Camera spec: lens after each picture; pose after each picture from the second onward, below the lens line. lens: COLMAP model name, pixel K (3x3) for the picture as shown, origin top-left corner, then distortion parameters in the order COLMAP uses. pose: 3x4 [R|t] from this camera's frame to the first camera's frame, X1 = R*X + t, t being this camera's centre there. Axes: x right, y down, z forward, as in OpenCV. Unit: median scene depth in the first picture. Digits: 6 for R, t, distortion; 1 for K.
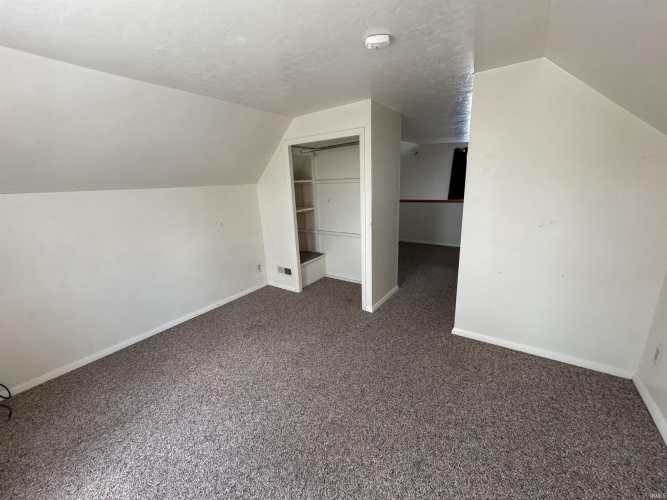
lens RADIAL K [[269.2, 0, 331.9], [0, 269.2, 246.9], [0, 0, 1]] dist [-0.004767, 0.001453]
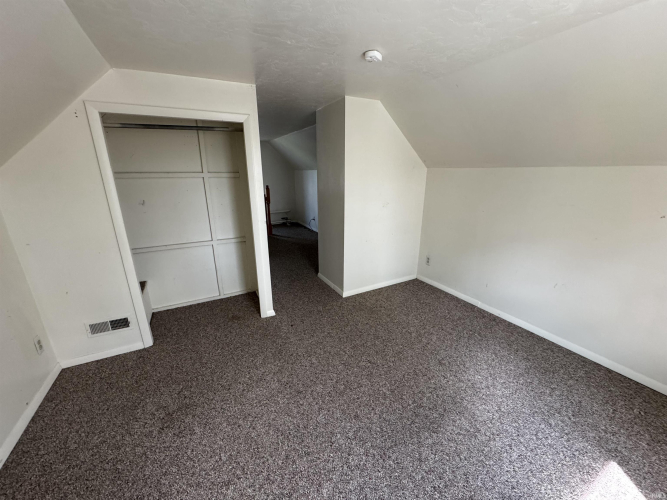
lens RADIAL K [[269.2, 0, 335.0], [0, 269.2, 246.8], [0, 0, 1]] dist [-0.004767, 0.001453]
pose [[0.450606, -0.206355, 0.868546, -0.617246], [0.199796, 0.971550, 0.127172, -0.080390], [-0.870078, 0.116228, 0.479015, 0.386245]]
